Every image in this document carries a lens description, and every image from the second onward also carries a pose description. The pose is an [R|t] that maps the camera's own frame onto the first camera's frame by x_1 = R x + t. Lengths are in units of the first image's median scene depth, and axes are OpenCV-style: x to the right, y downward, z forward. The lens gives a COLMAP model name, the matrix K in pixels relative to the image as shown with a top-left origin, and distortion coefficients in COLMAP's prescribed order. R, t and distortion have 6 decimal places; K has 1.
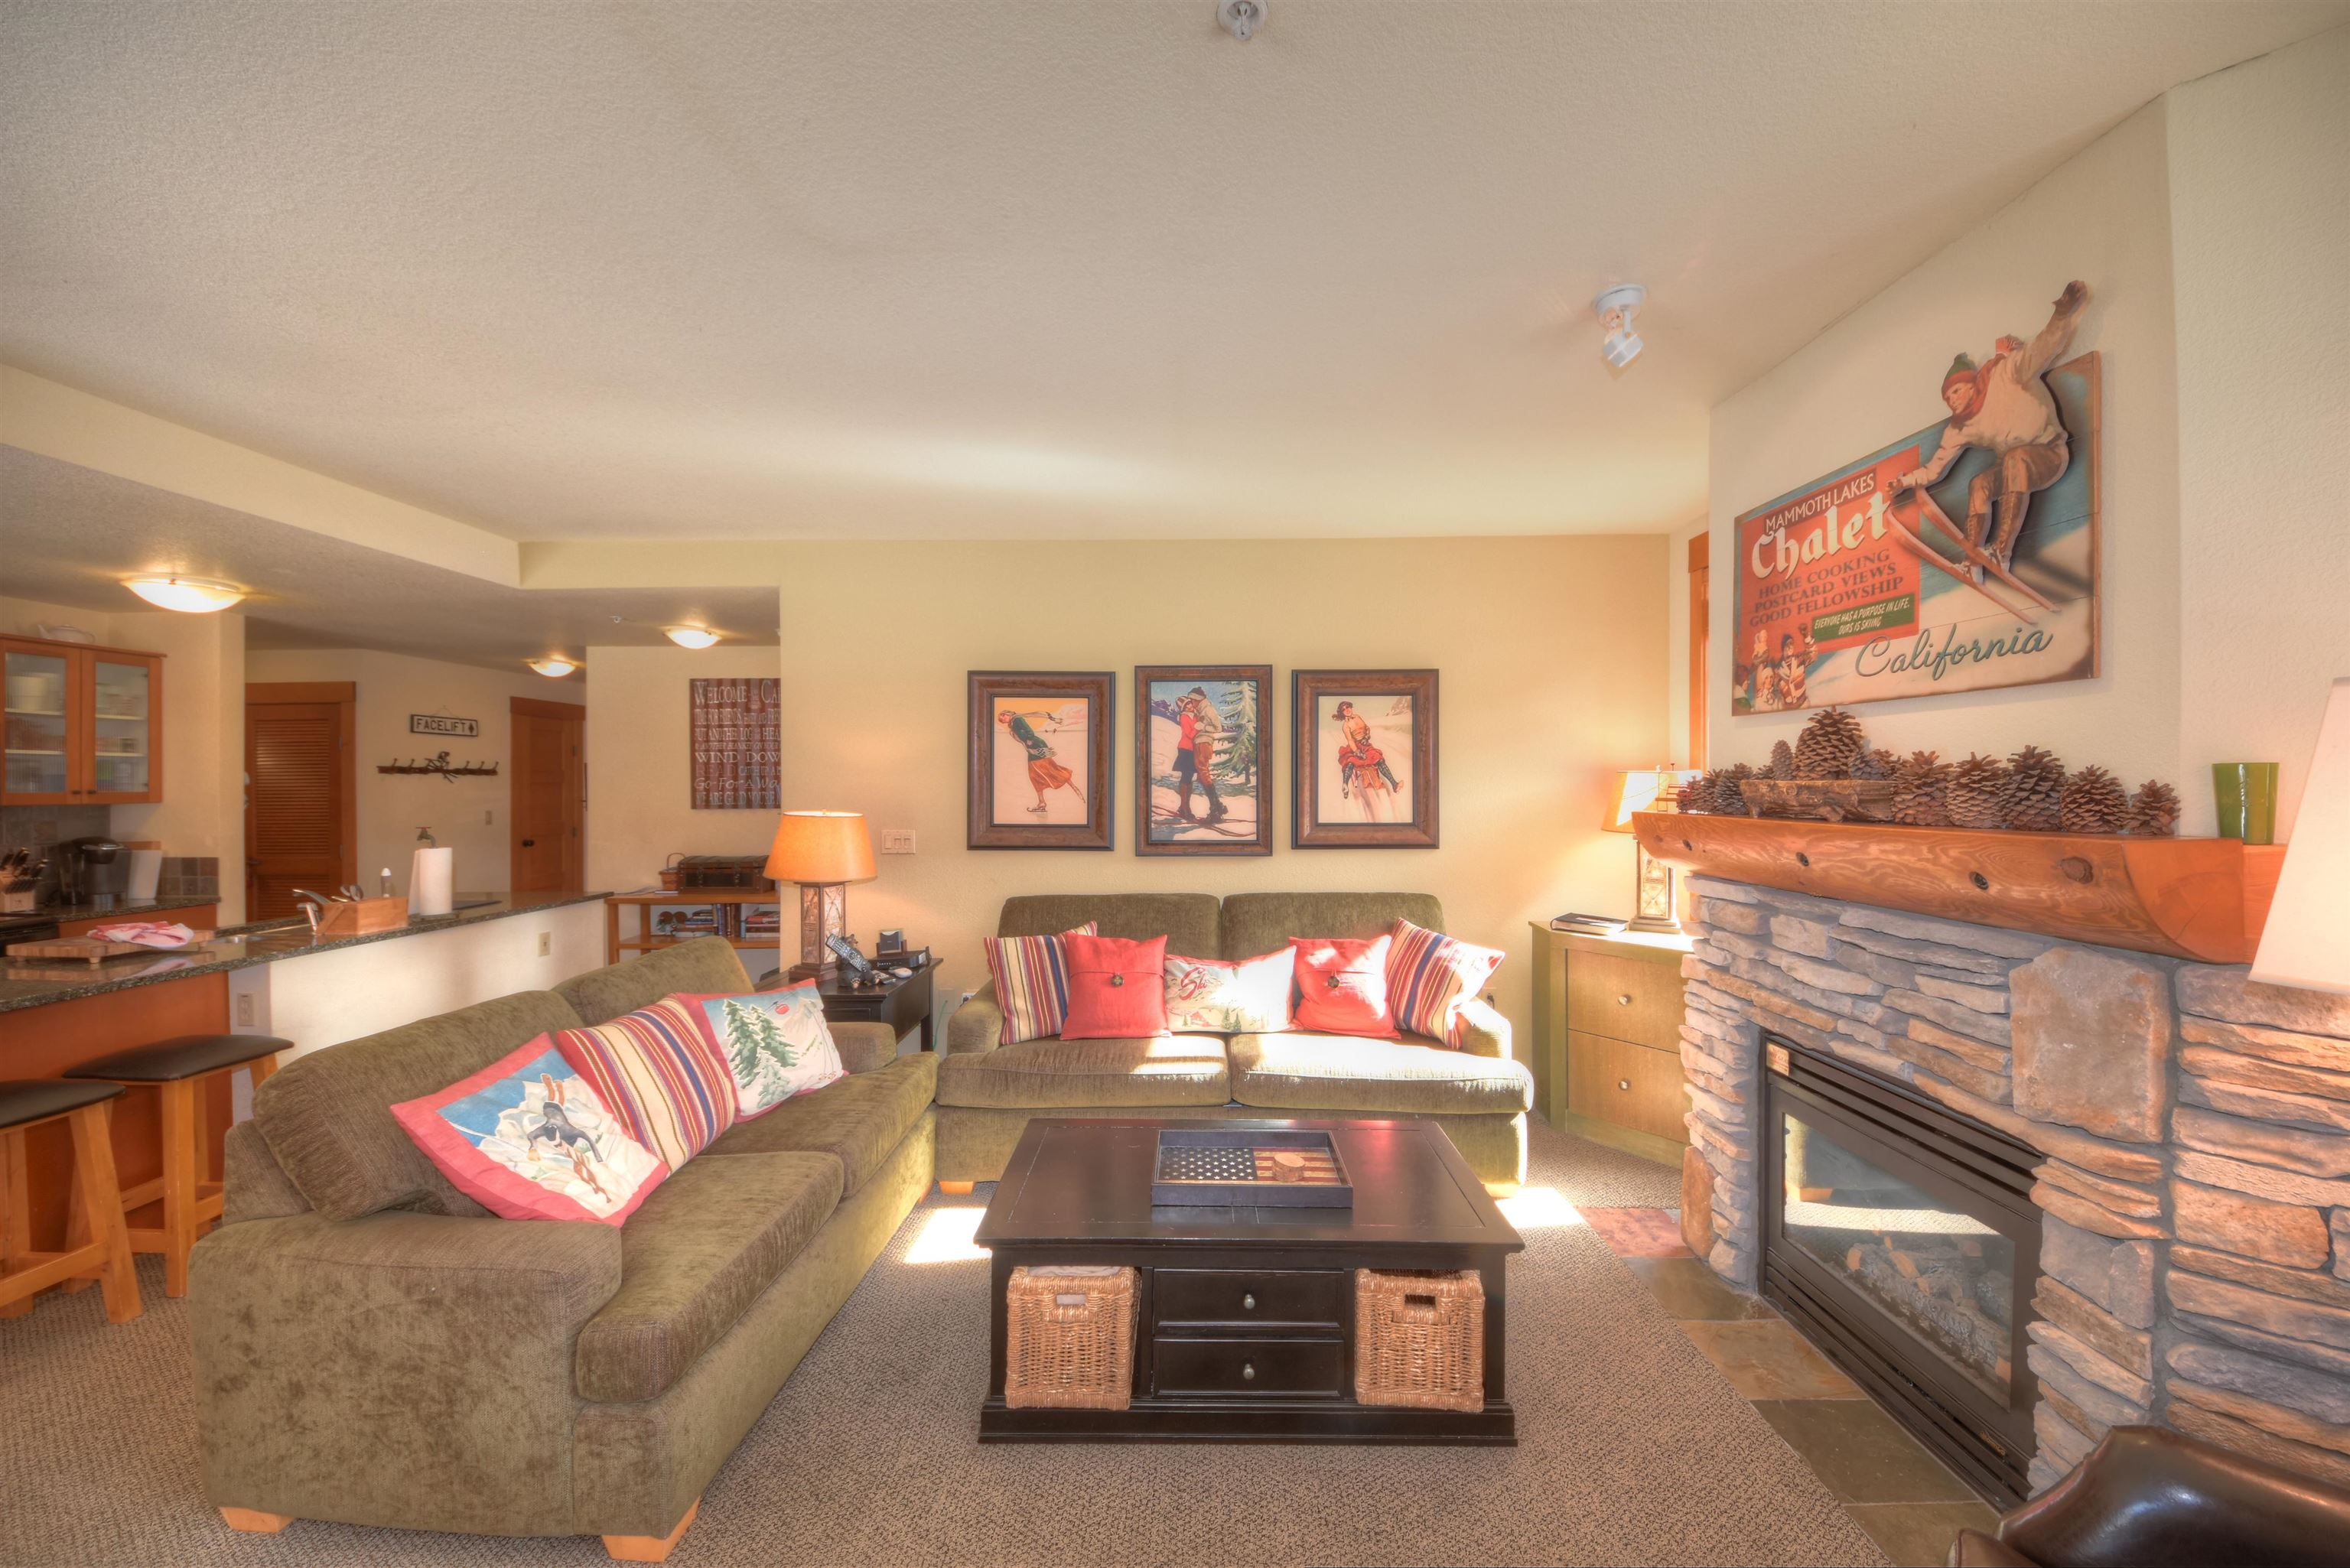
lens RADIAL K [[837.5, 0, 1167.0], [0, 837.5, 785.7], [0, 0, 1]] dist [0.024966, -0.014795]
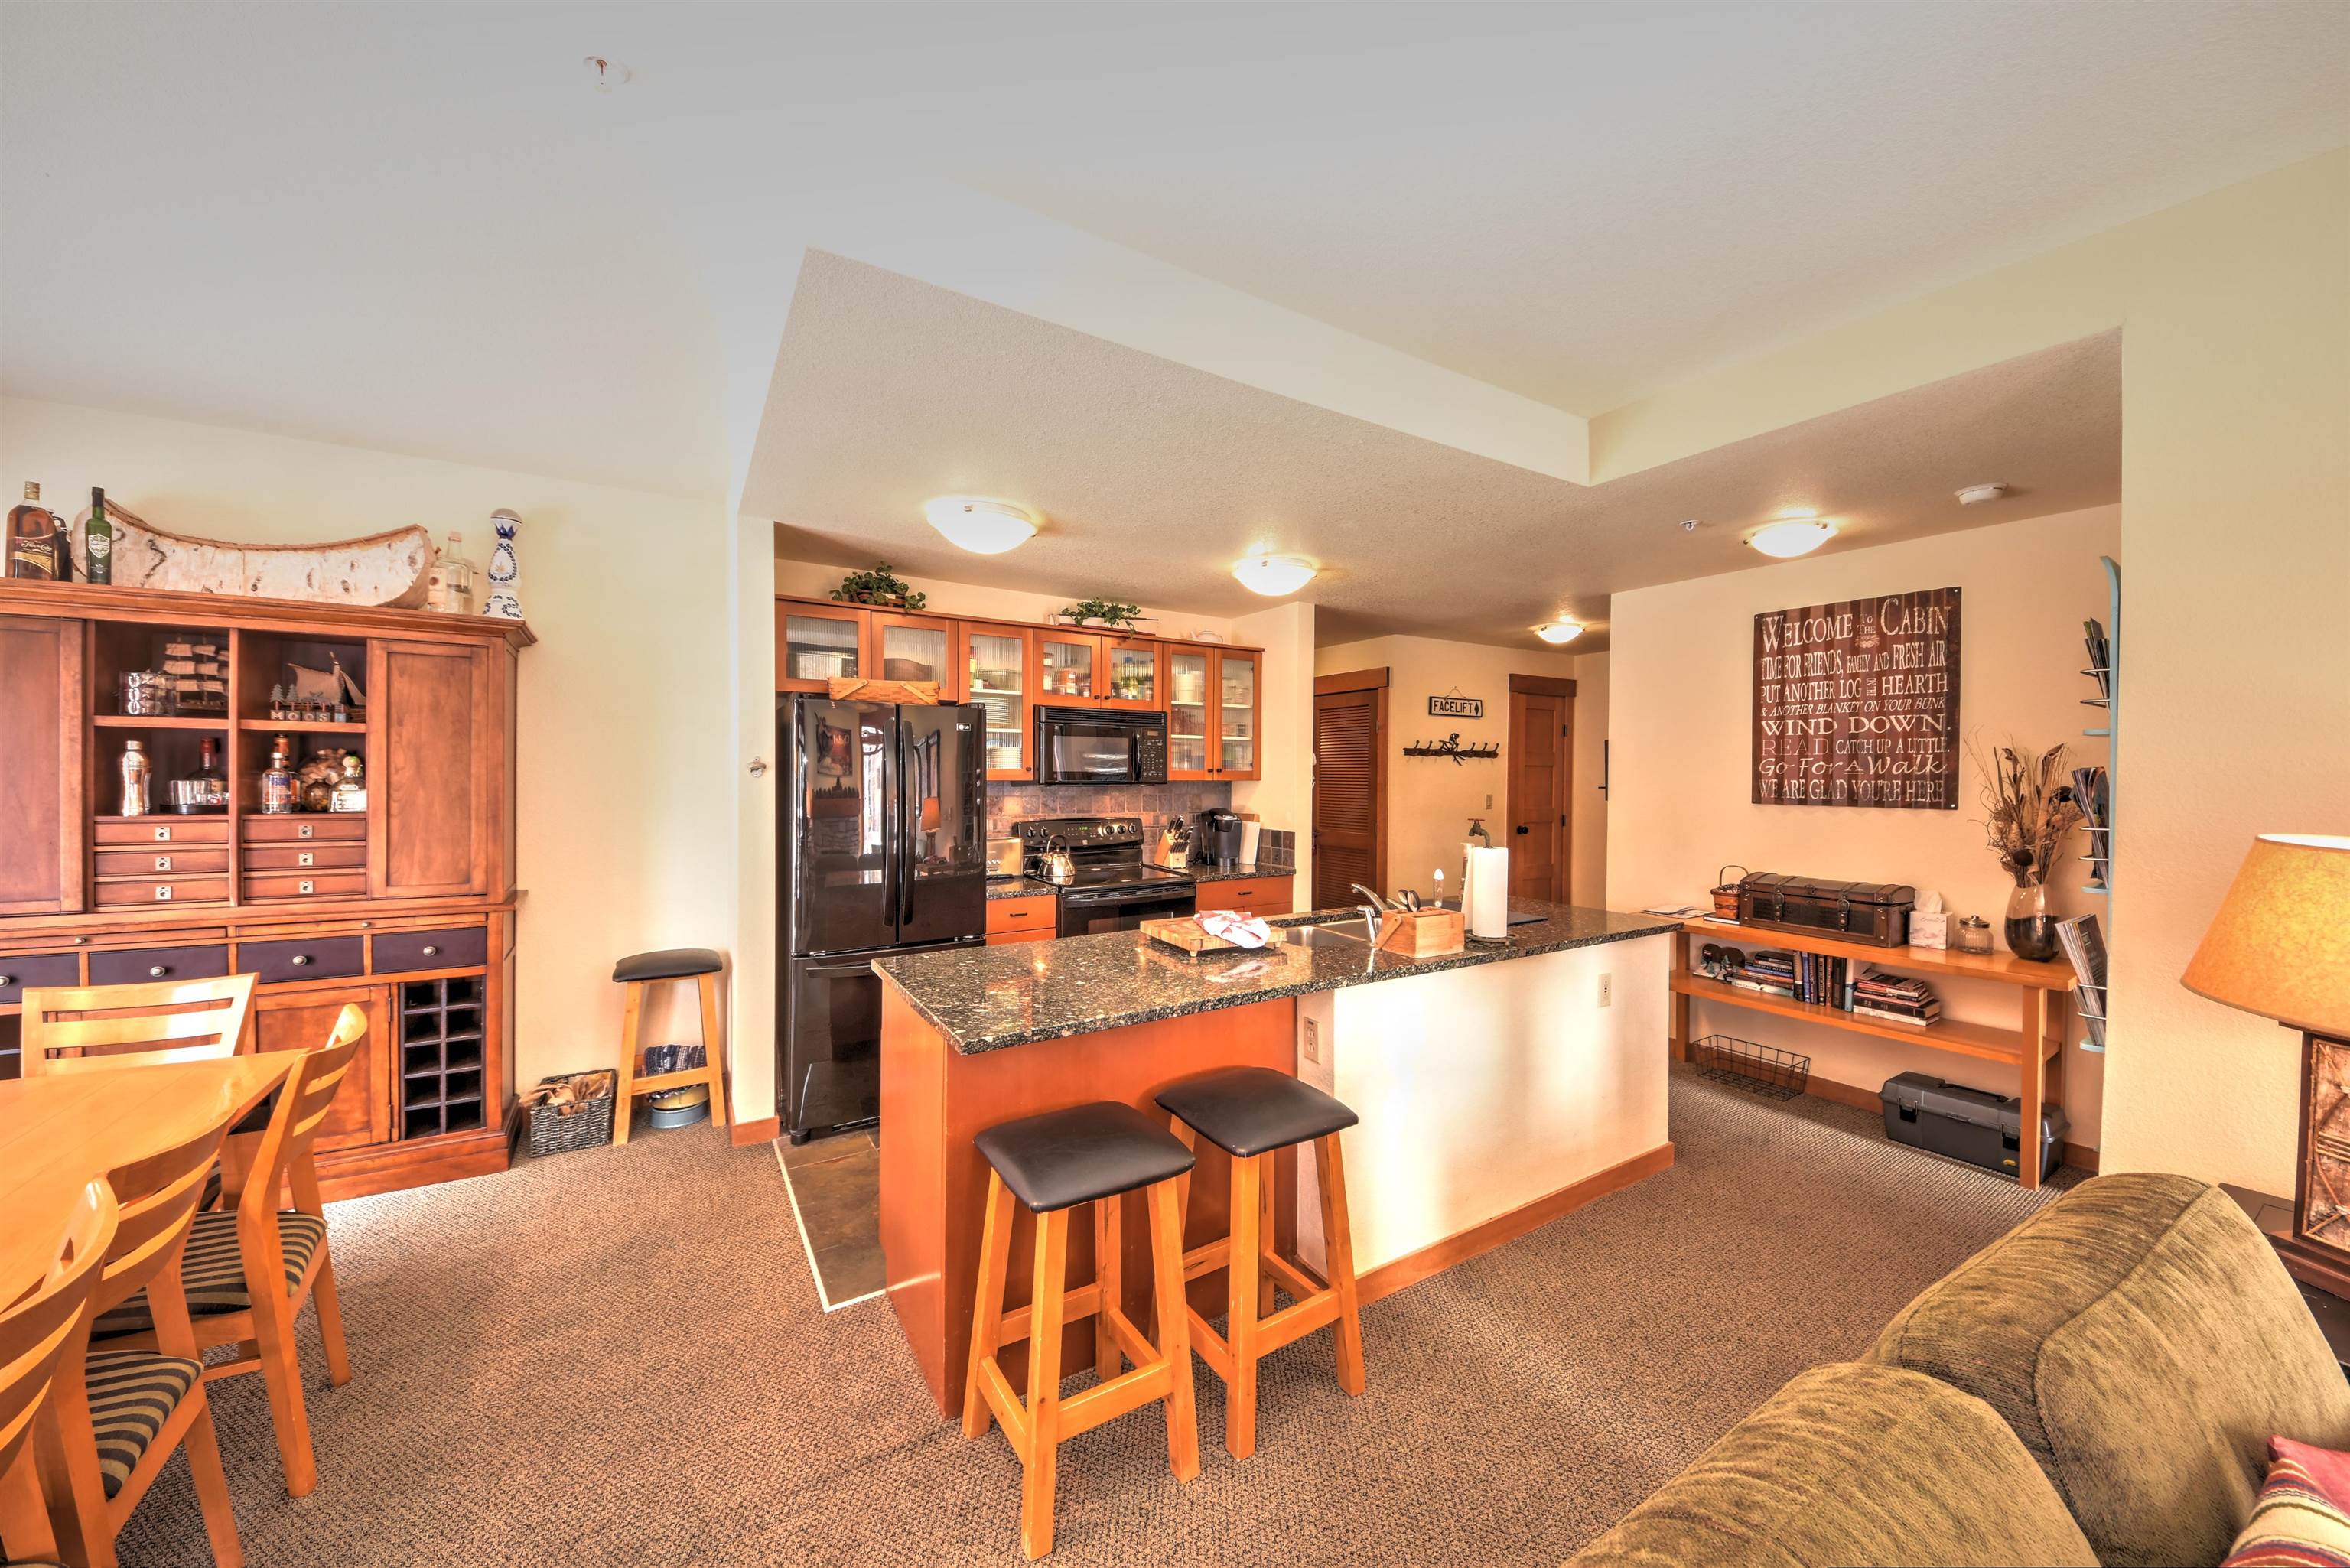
lens RADIAL K [[842.1, 0, 1181.5], [0, 842.1, 779.4], [0, 0, 1]] dist [0.030830, -0.019246]
pose [[0.555019, 0.016227, -0.831680, -0.411463], [-0.010930, 0.999866, 0.012215, 0.007881], [0.831766, 0.002311, 0.555121, 0.373868]]
